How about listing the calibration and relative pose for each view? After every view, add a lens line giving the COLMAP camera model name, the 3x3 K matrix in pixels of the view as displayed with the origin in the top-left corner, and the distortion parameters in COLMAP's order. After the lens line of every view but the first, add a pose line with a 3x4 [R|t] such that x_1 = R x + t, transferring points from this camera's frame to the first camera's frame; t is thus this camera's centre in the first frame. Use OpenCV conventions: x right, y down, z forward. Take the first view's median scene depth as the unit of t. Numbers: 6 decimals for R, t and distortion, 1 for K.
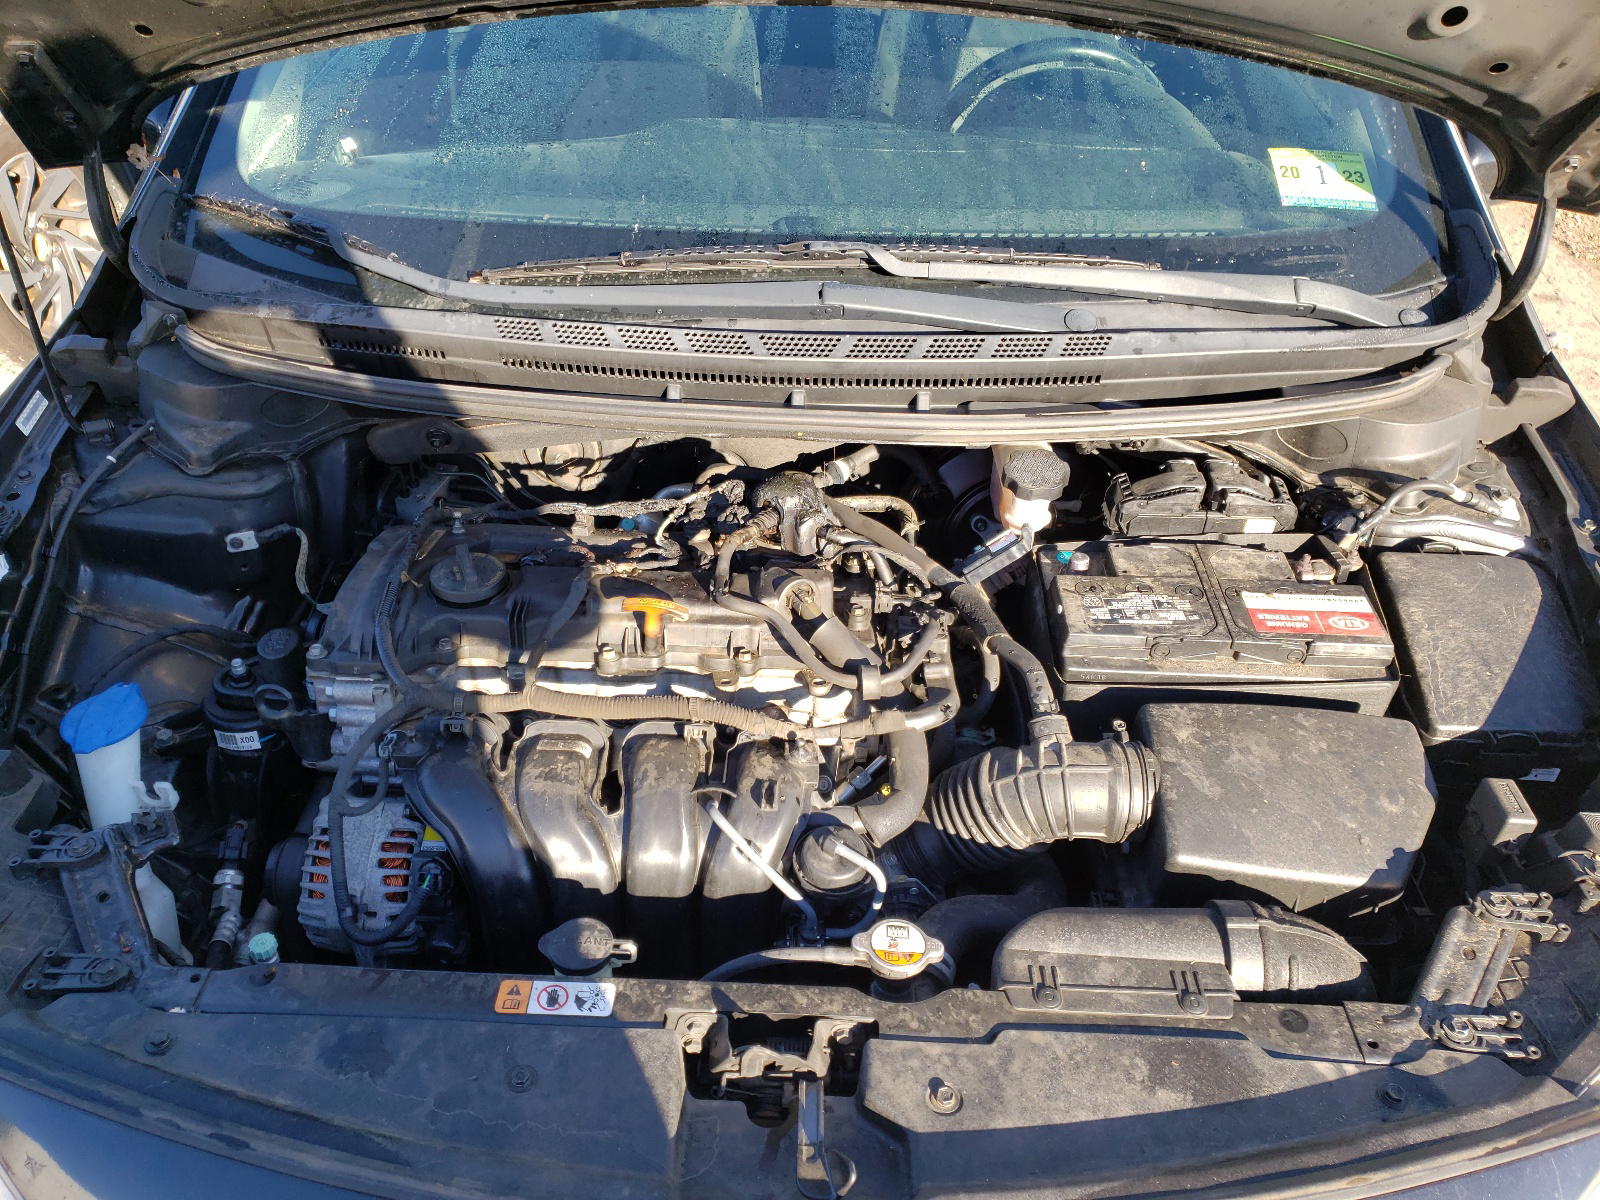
lens RADIAL K [[1209.4, 0, 800.0], [0, 1209.4, 600.0], [0, 0, 1]] dist [0.068688, -0.218315]
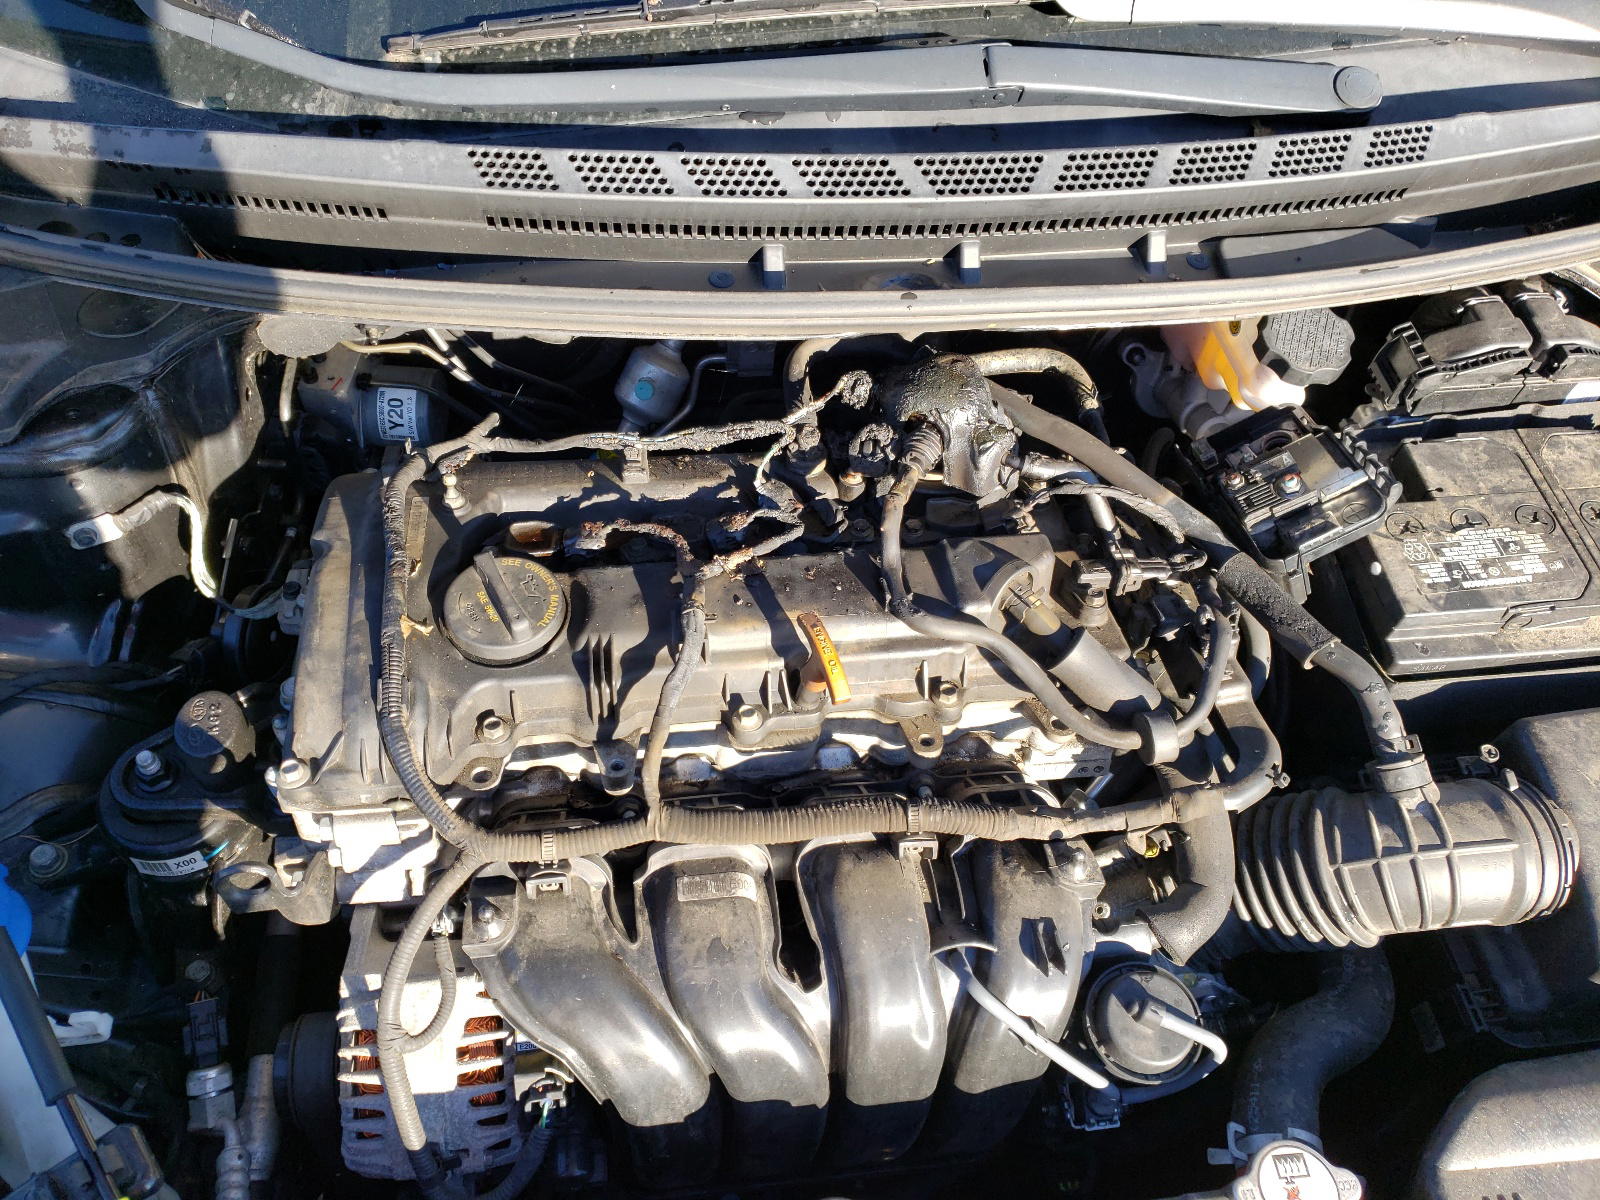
lens RADIAL K [[1230.5, 0, 800.0], [0, 1230.5, 600.0], [0, 0, 1]] dist [0.002837, -0.000470]
pose [[0.988808, -0.097112, 0.113261, -0.196053], [0.059697, 0.953267, 0.296173, -0.207021], [-0.136730, -0.286097, 0.948395, 0.378078]]
